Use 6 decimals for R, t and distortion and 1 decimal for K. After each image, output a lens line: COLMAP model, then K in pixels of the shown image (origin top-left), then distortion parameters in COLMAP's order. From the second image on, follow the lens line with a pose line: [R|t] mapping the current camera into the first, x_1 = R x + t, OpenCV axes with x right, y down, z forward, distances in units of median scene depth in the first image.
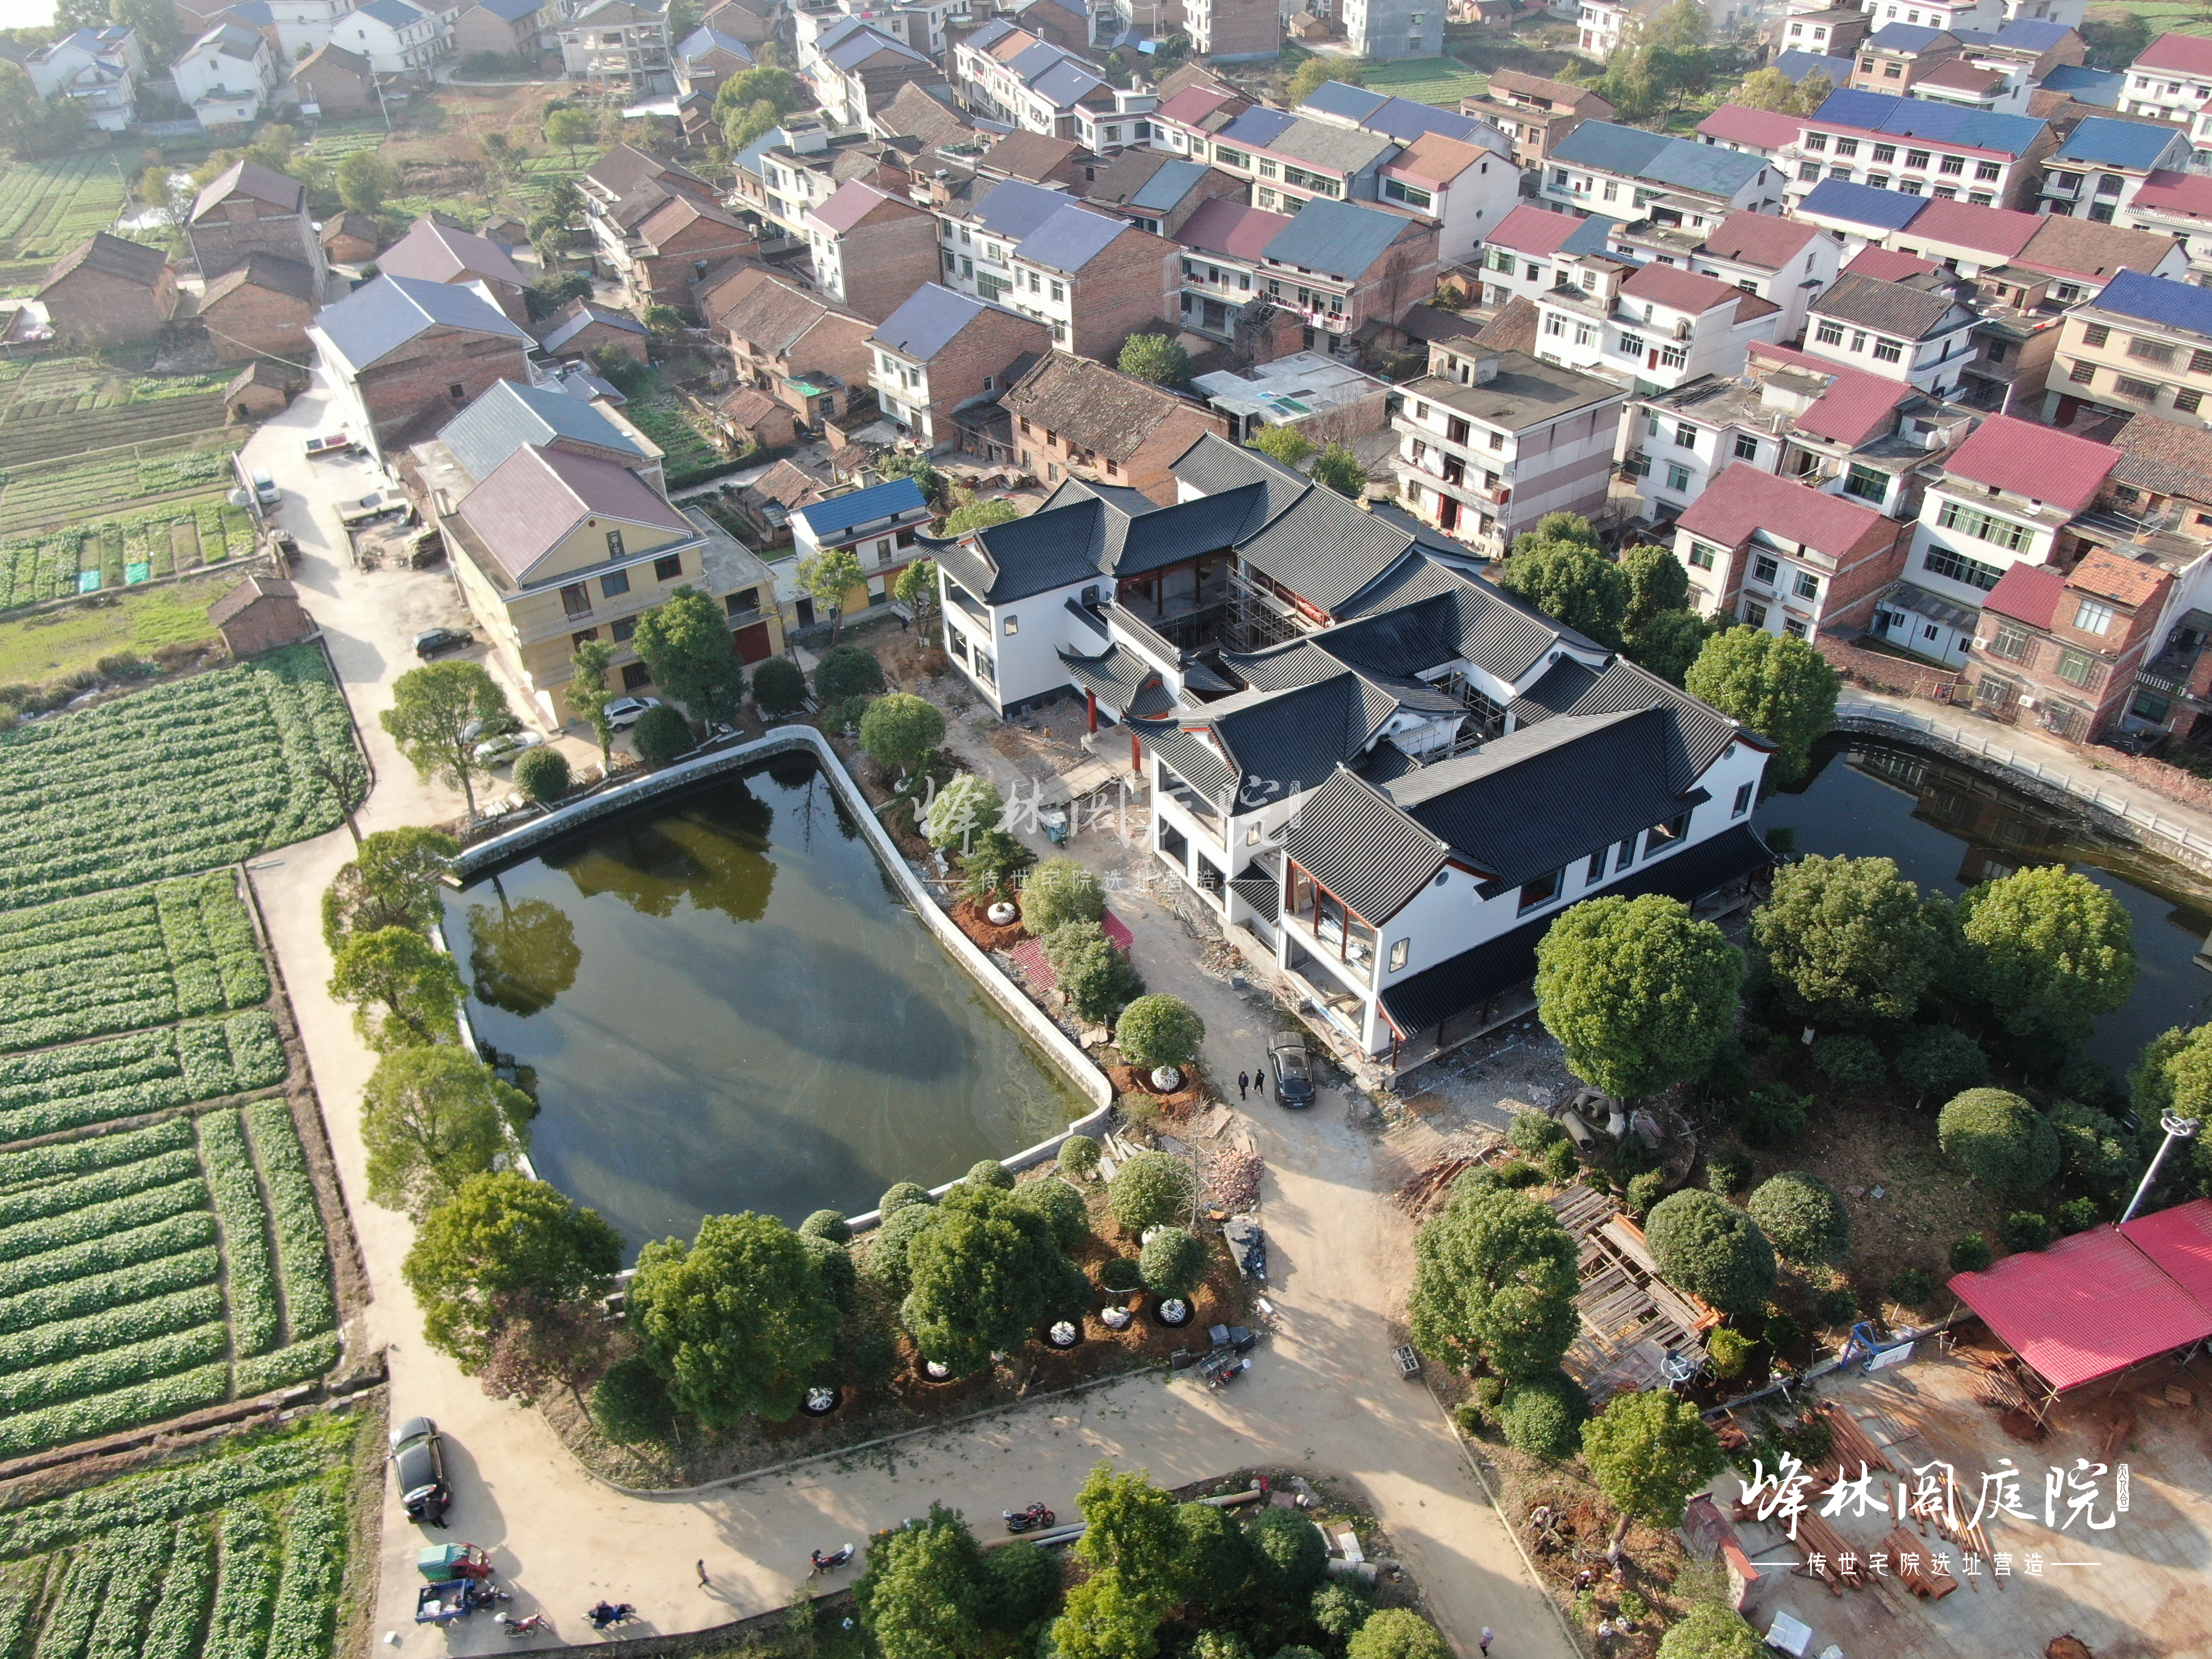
lens RADIAL K [[1591.1, 0, 1111.9], [0, 1591.1, 817.2], [0, 0, 1]] dist [-0.015001, 0.005035]
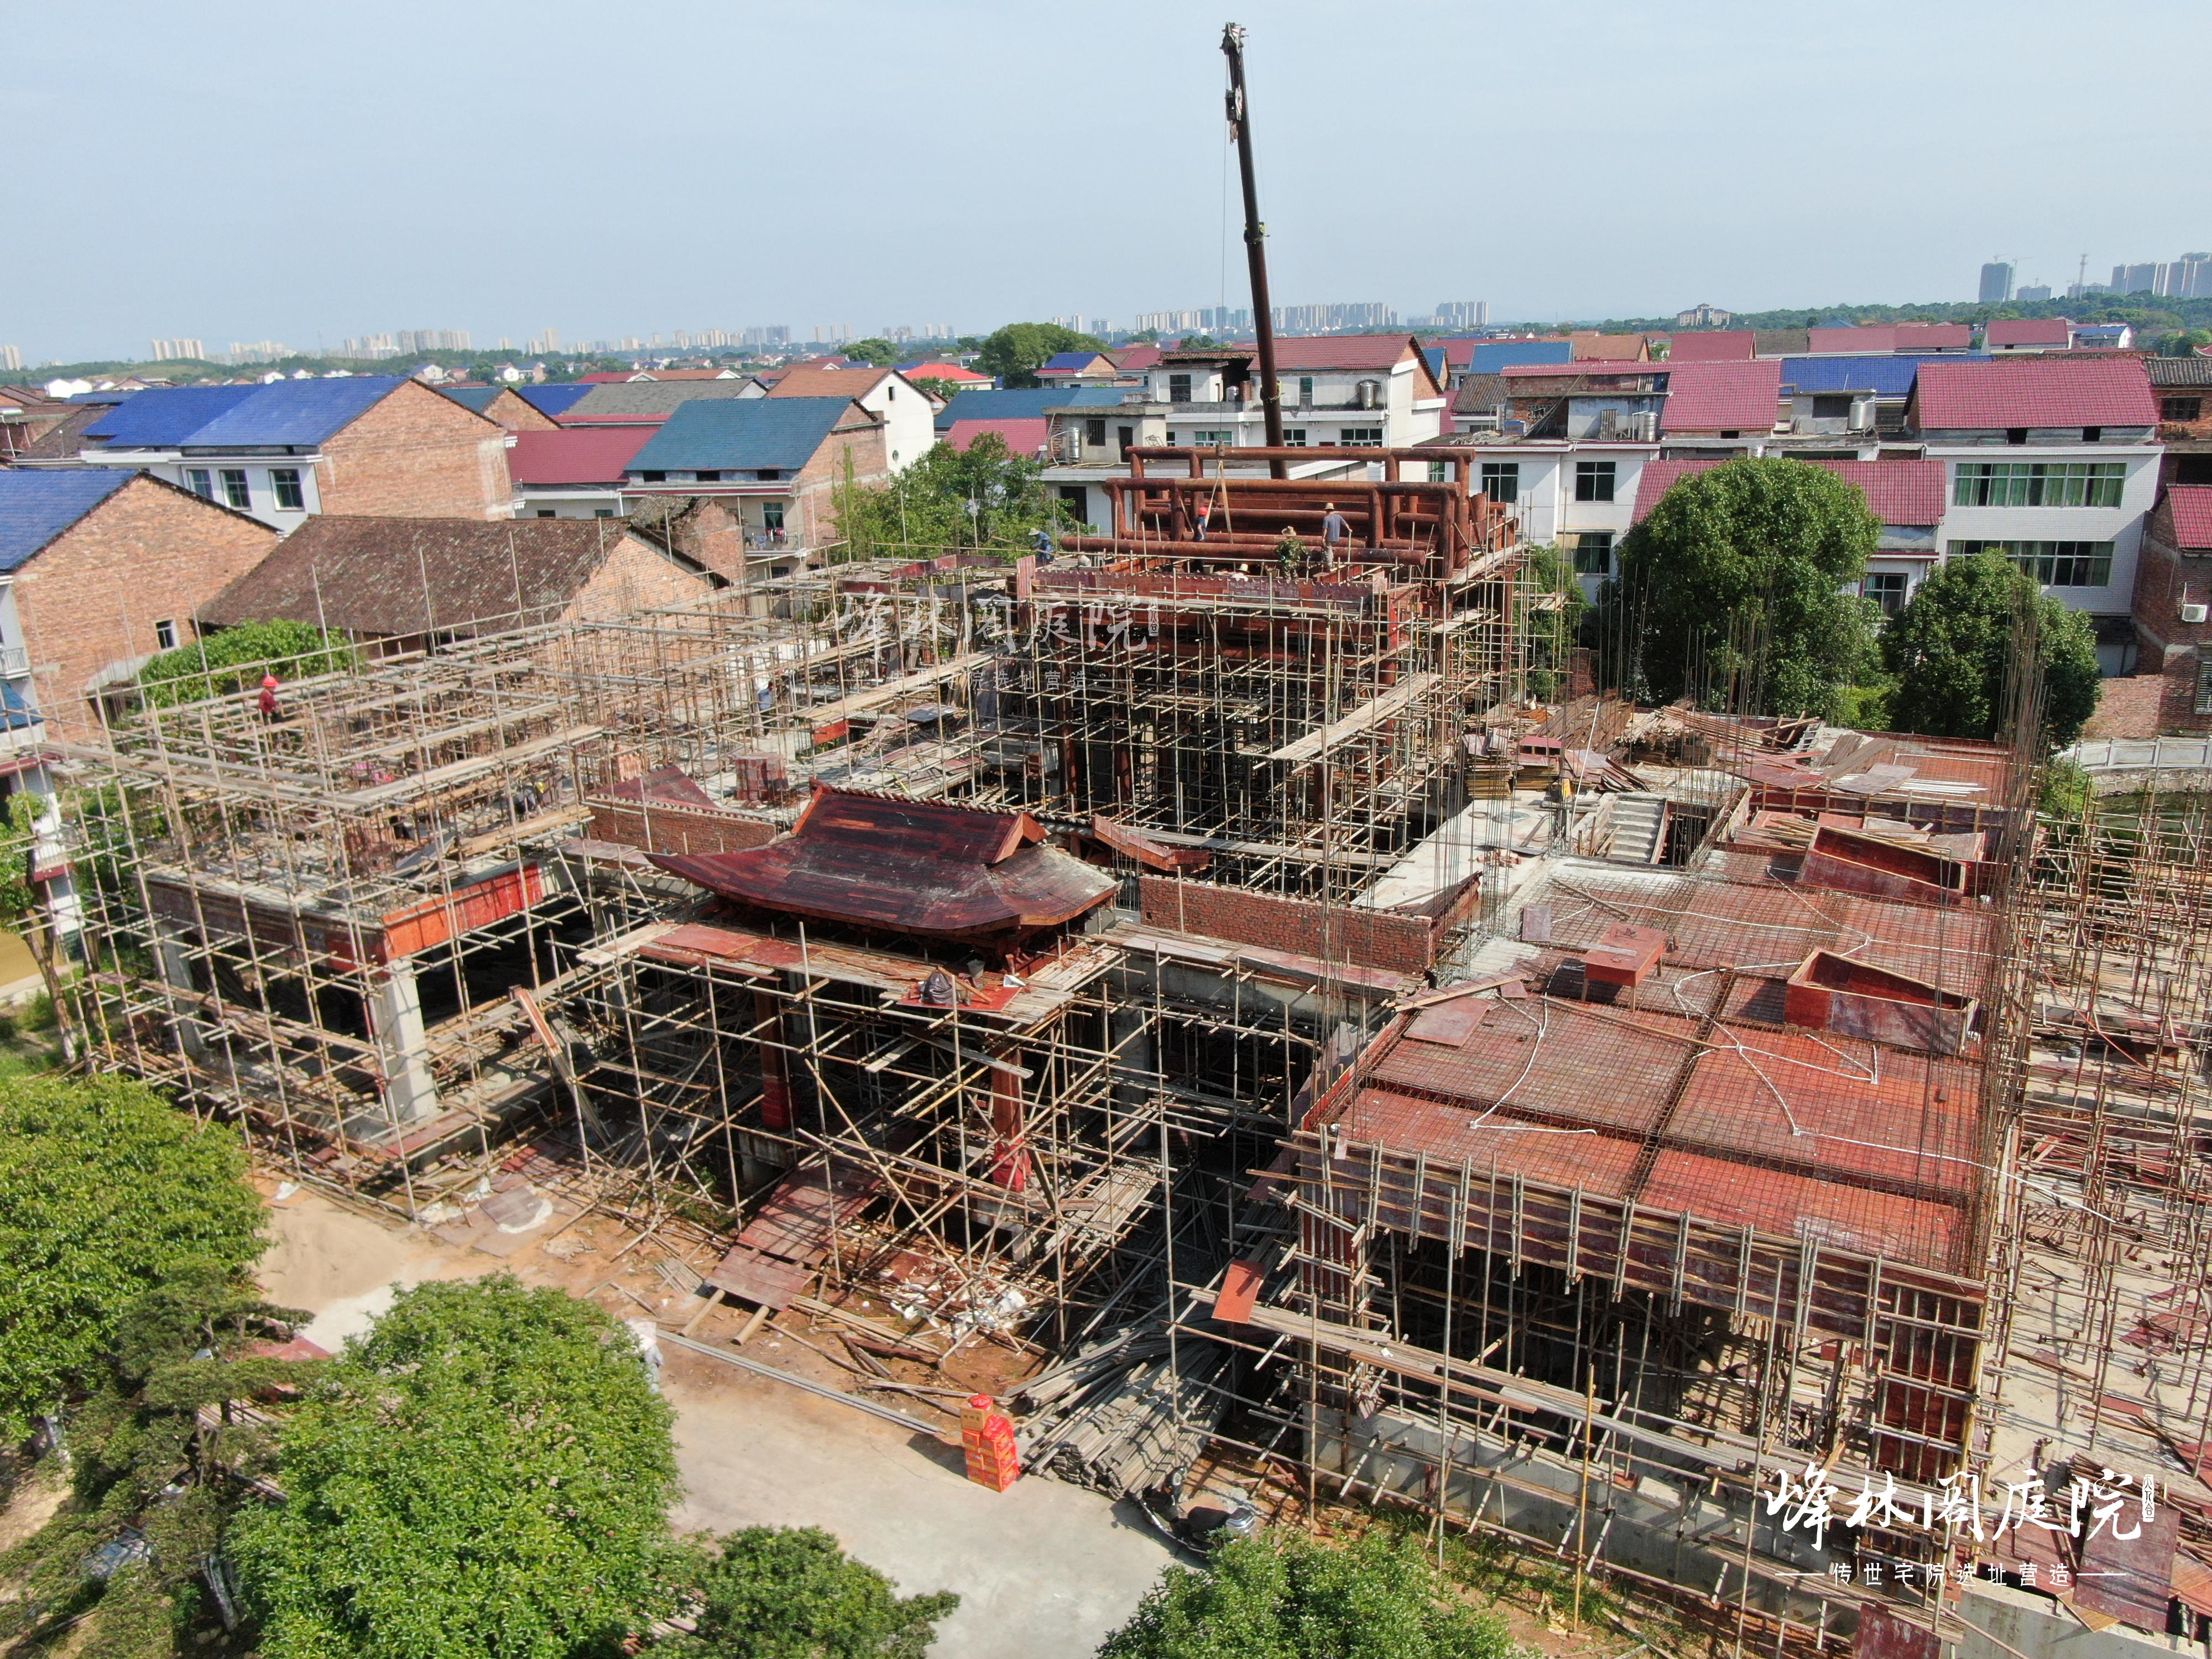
lens RADIAL K [[1591.1, 0, 1113.0], [0, 1591.1, 823.8], [0, 0, 1]] dist [-0.015001, 0.005035]
pose [[0.867514, -0.147642, 0.474997, -0.090899], [0.300588, 0.916453, -0.264122, -0.003077], [-0.396317, 0.371908, 0.839415, 0.689526]]
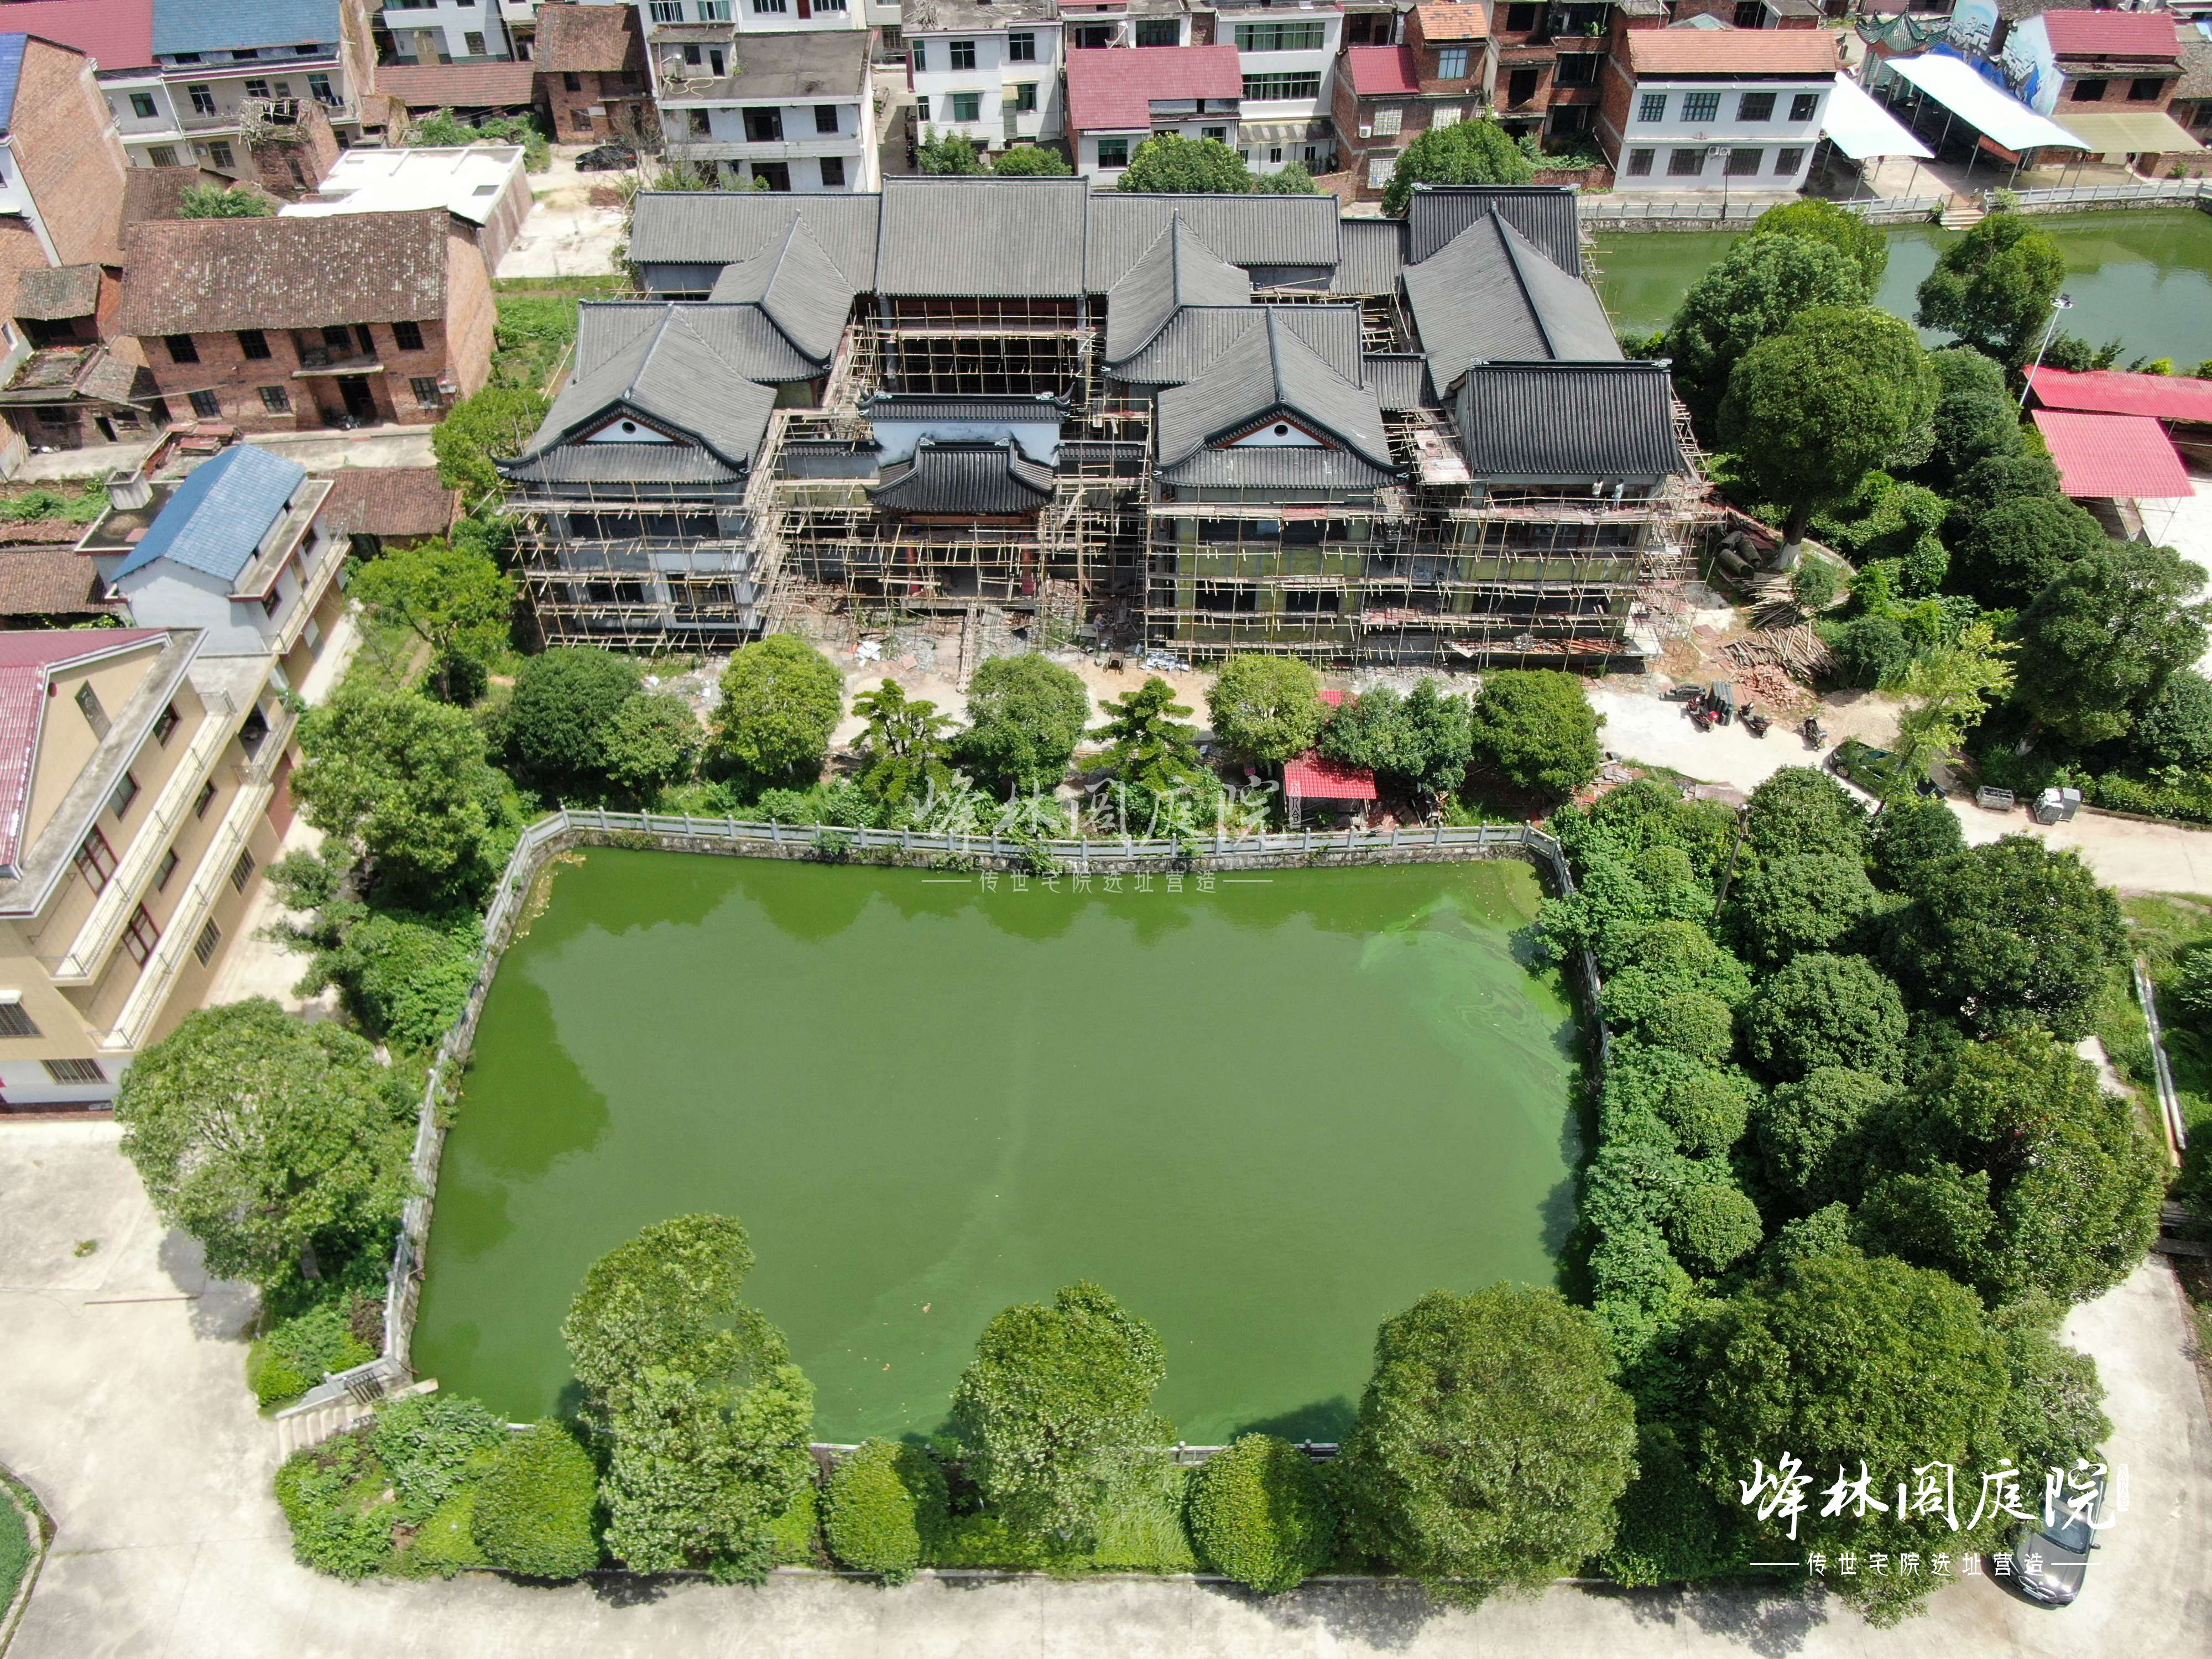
lens RADIAL K [[1591.1, 0, 1103.1], [0, 1591.1, 831.9], [0, 0, 1]] dist [-0.015001, 0.005035]
pose [[0.531142, -0.558600, 0.637066, -0.480351], [0.489017, 0.816126, 0.307896, -0.138698], [-0.691918, 0.148000, 0.706644, 0.436466]]
